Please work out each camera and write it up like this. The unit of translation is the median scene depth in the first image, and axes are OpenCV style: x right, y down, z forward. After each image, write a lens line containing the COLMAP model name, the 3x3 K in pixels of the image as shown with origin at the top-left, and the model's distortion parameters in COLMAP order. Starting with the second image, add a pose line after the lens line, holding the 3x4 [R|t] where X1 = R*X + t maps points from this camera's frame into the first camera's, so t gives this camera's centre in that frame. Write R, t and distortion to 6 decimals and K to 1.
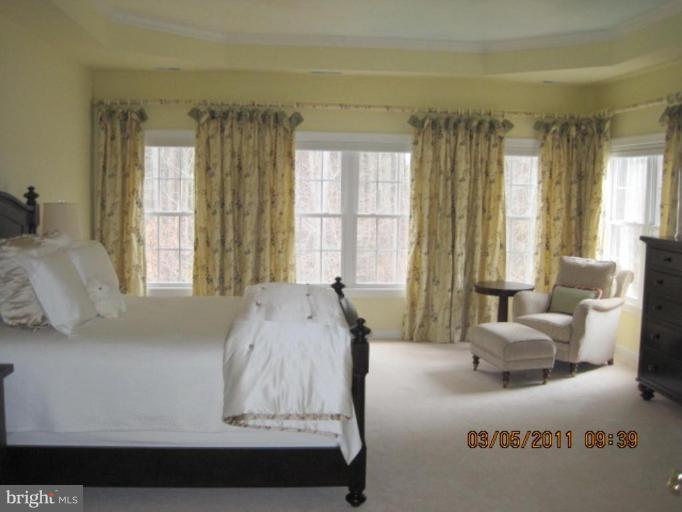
lens RADIAL K [[715.8, 0, 342.5], [0, 715.8, 252.5], [0, 0, 1]] dist [-0.112661, 0.000000]
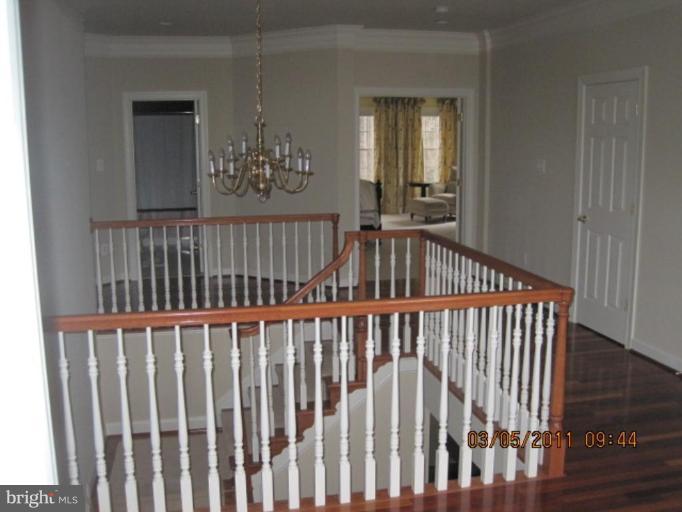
lens RADIAL K [[715.8, 0, 338.6], [0, 715.8, 257.7], [0, 0, 1]] dist [-0.112661, 0.000000]
pose [[0.993939, -0.041300, 0.101876, -0.212939], [0.035204, 0.997521, 0.060929, 0.122566], [-0.104140, -0.056974, 0.992929, -0.933985]]
